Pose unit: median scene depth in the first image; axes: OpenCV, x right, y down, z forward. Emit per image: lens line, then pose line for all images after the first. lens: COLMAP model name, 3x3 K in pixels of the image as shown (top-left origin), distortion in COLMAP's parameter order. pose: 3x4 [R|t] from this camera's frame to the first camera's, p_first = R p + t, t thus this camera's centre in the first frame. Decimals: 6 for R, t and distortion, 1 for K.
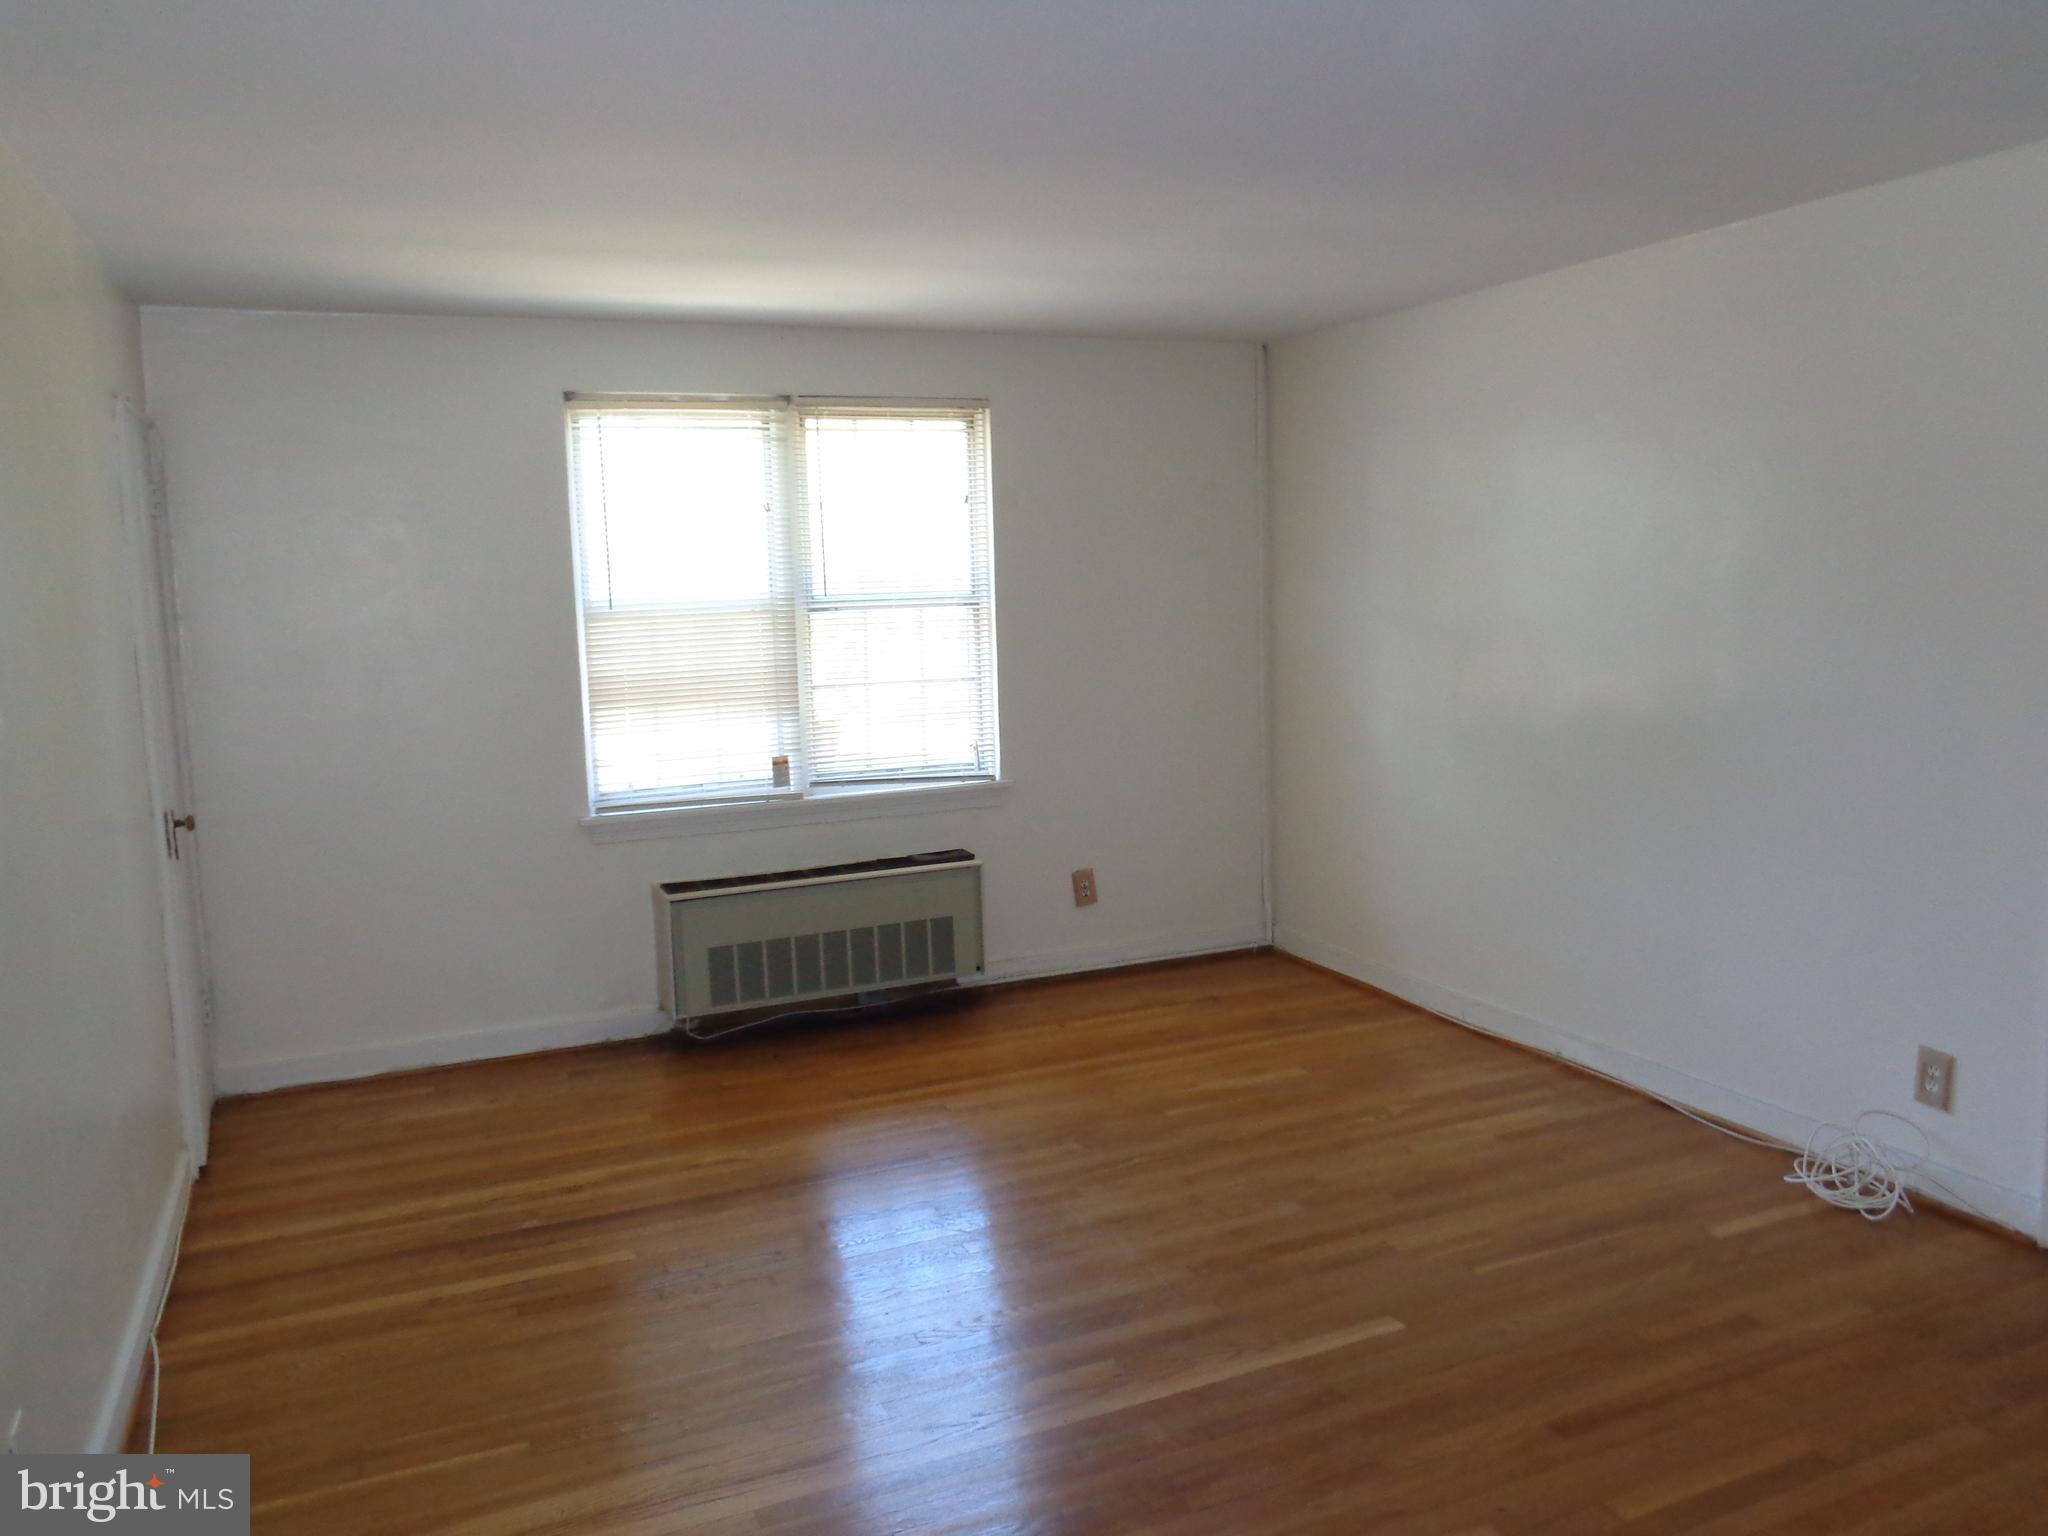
lens RADIAL K [[1579.6, 0, 1009.4], [0, 1579.6, 762.8], [0, 0, 1]] dist [0.016684, -0.007708]
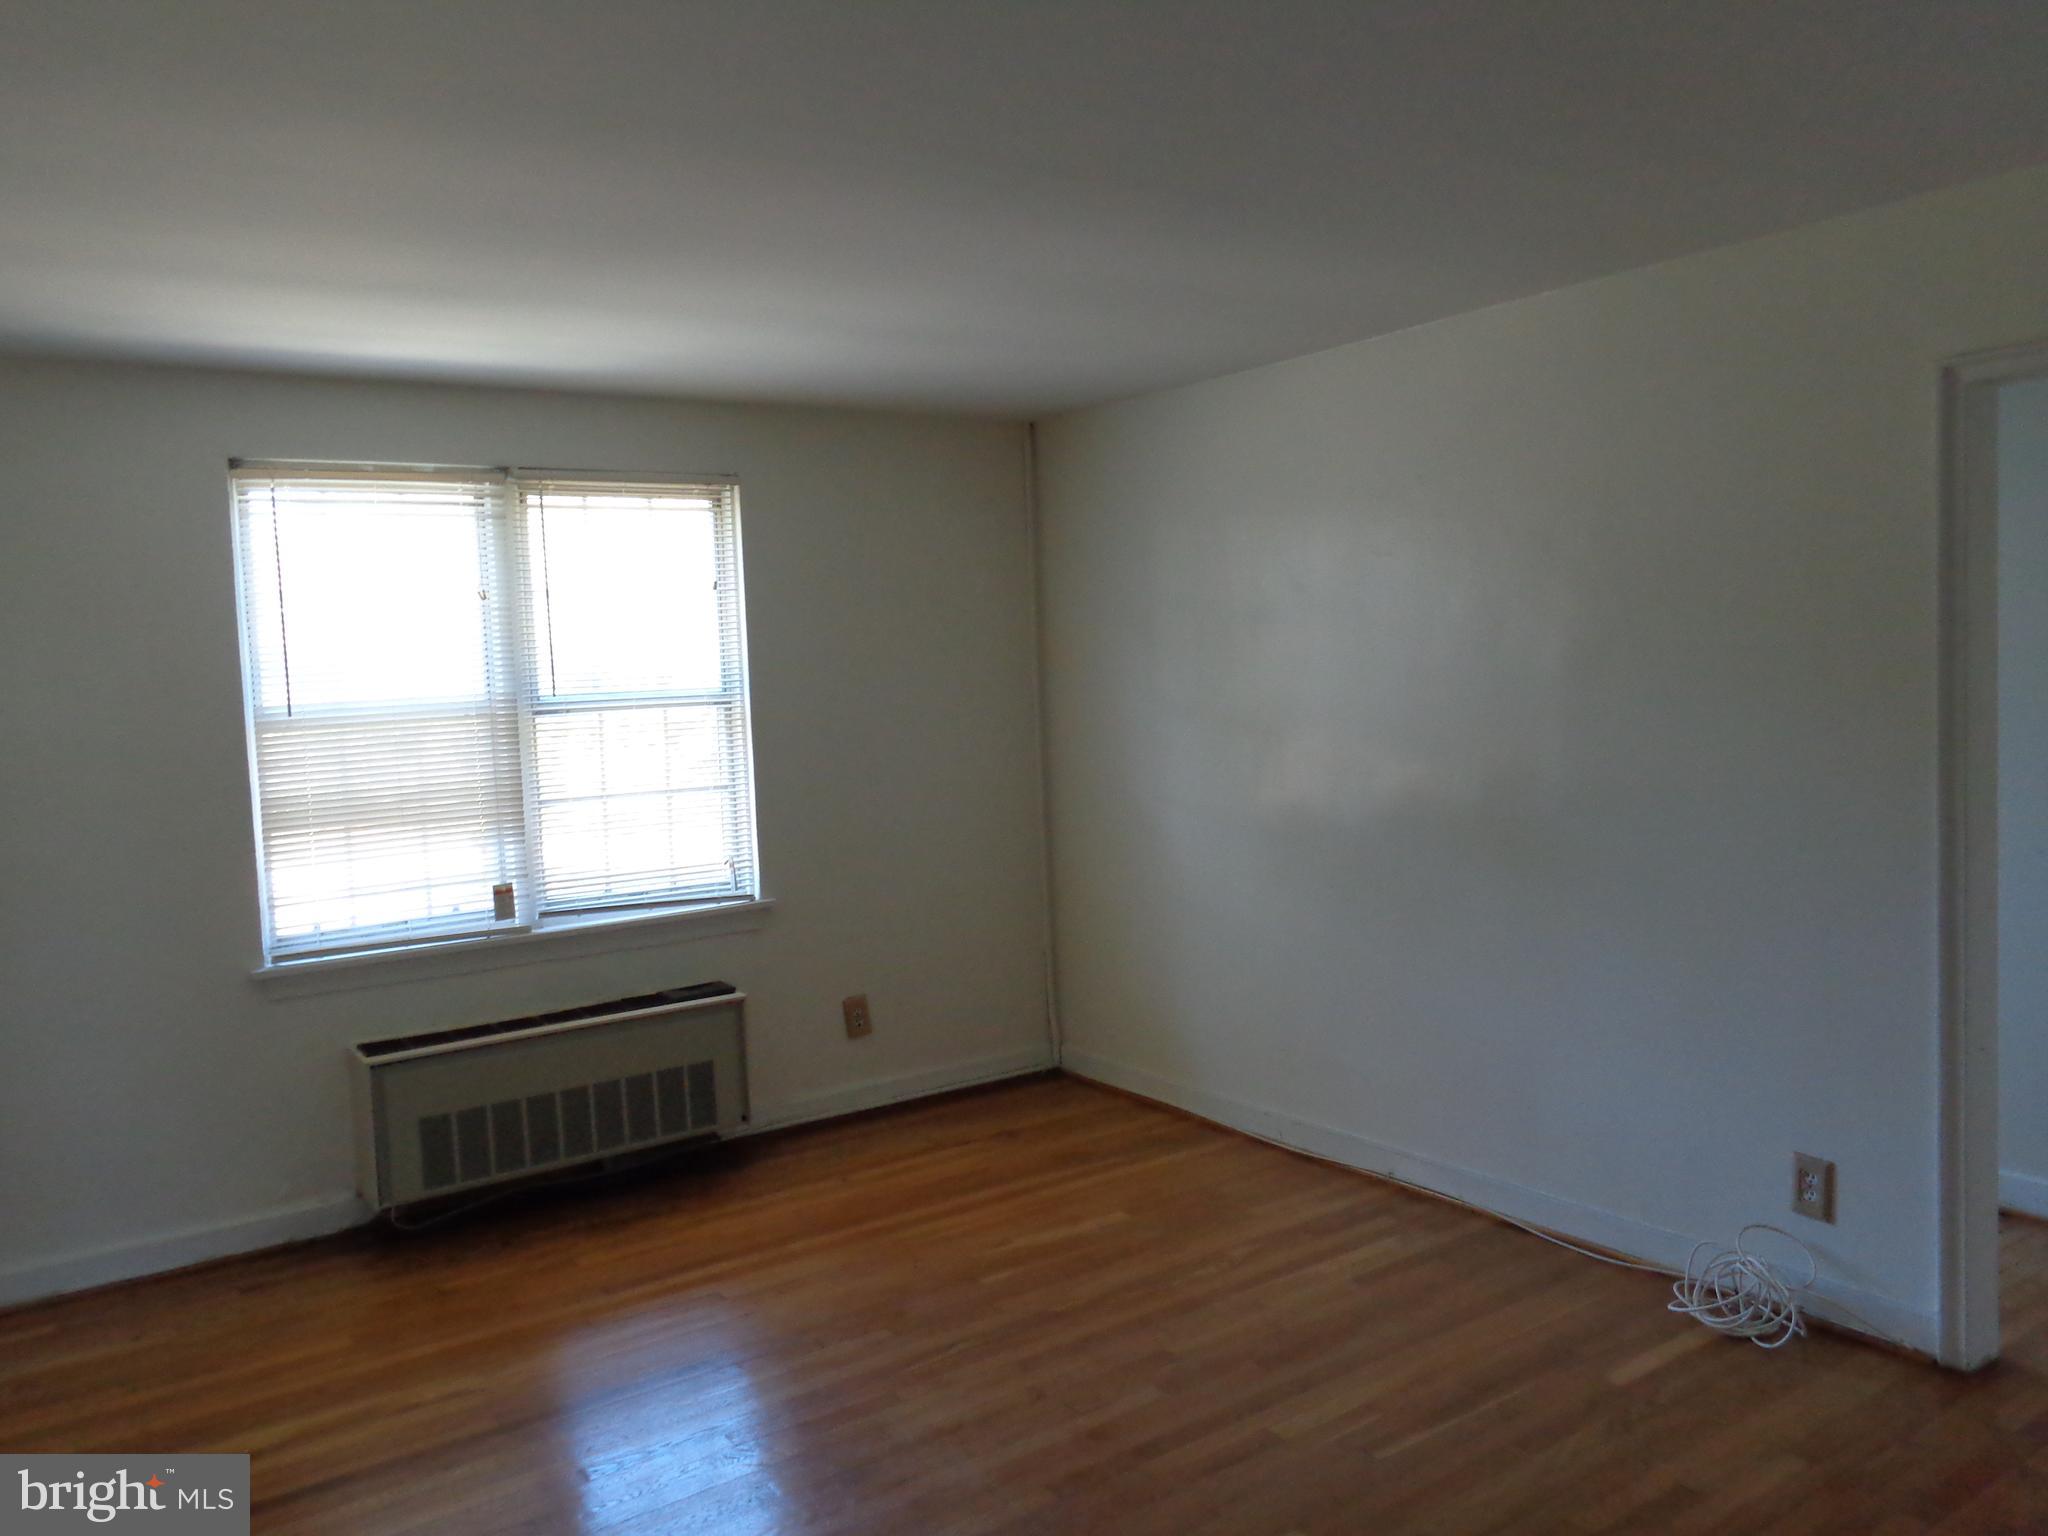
lens RADIAL K [[1579.6, 0, 1014.3], [0, 1579.6, 762.3], [0, 0, 1]] dist [0.016684, -0.007708]
pose [[0.981429, -0.025392, 0.190140, -0.037742], [0.037317, 0.997536, -0.059401, -0.009491], [-0.188164, 0.065393, 0.979958, 0.114616]]
